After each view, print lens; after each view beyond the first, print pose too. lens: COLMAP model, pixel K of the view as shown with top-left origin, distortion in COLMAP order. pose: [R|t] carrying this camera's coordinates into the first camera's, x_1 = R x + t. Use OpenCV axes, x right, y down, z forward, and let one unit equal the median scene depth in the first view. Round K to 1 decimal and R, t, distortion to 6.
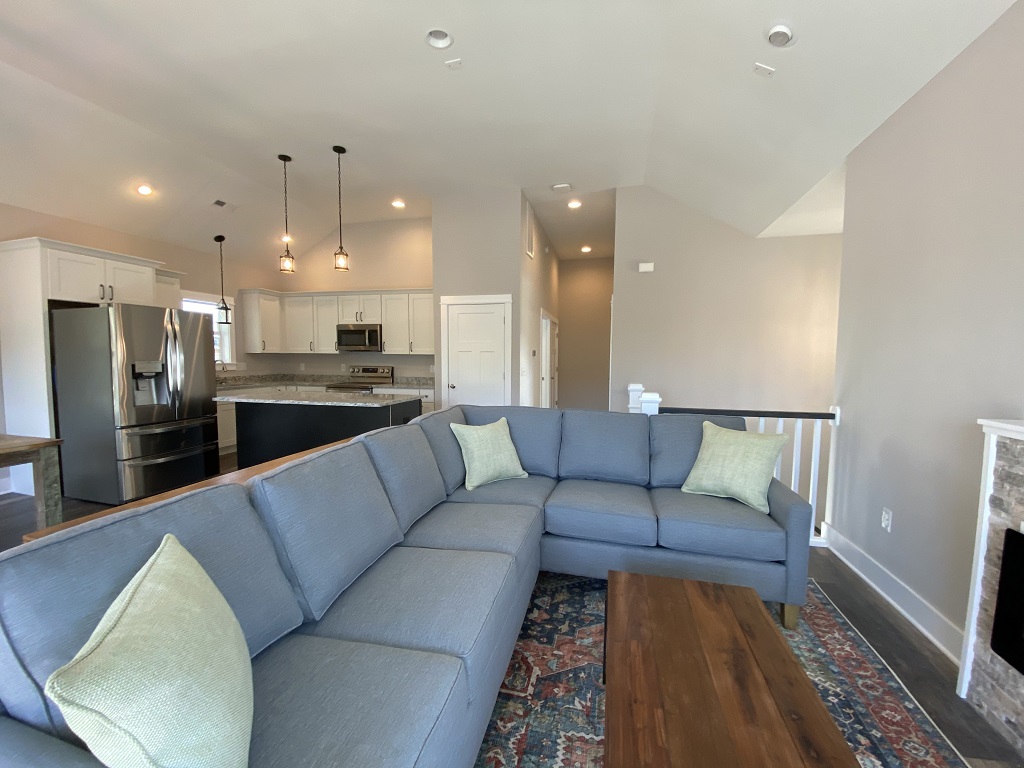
lens RADIAL K [[415.4, 0, 517.9], [0, 415.4, 385.3], [0, 0, 1]] dist [-0.001801, -0.002470]
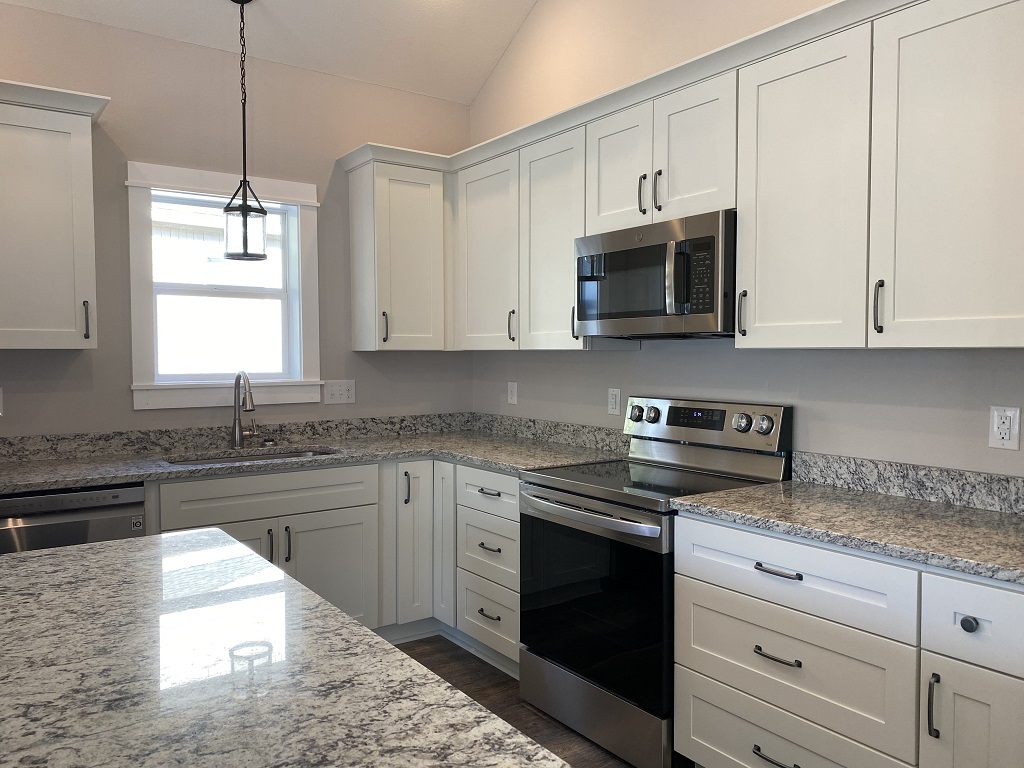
lens RADIAL K [[780.6, 0, 513.5], [0, 780.6, 381.9], [0, 0, 1]] dist [0.015681, 0.003479]
pose [[0.748395, 0.014310, -0.663098, -0.146345], [-0.034867, 0.999234, -0.017788, -0.047298], [0.662336, 0.036432, 0.748321, 0.631498]]
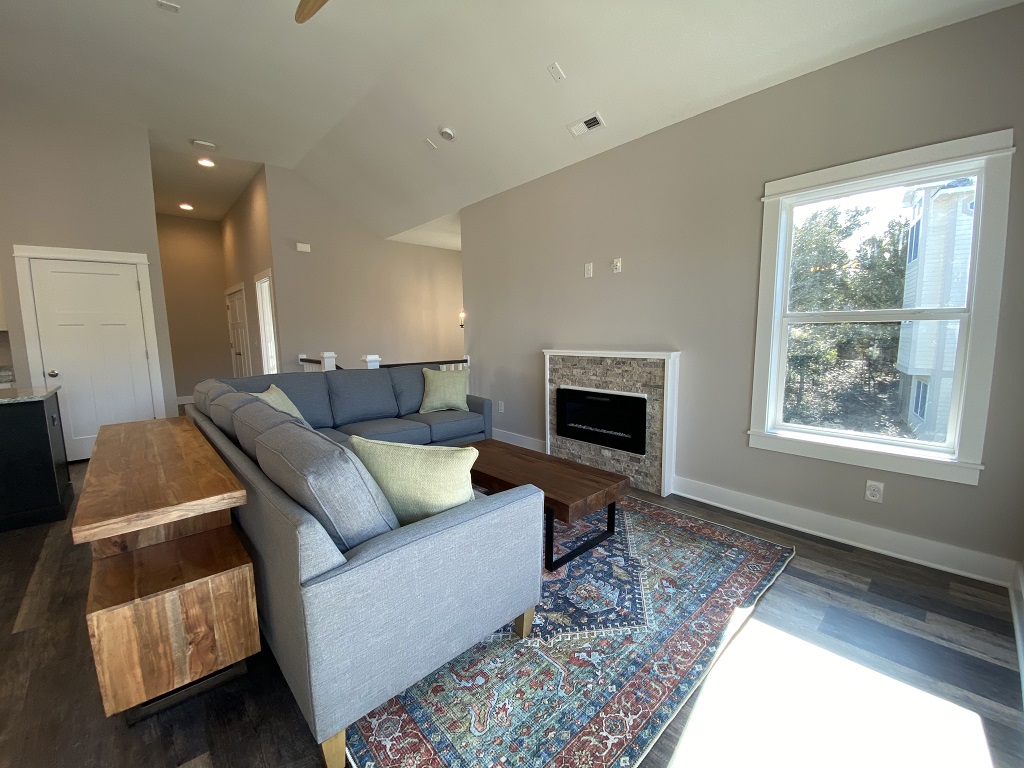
lens RADIAL K [[415.4, 0, 512.1], [0, 415.4, 387.3], [0, 0, 1]] dist [-0.001801, -0.002470]
pose [[0.560132, -0.126875, 0.818630, -0.277890], [0.074477, 0.991913, 0.102771, 0.010300], [-0.825049, 0.003404, 0.565051, -0.065905]]
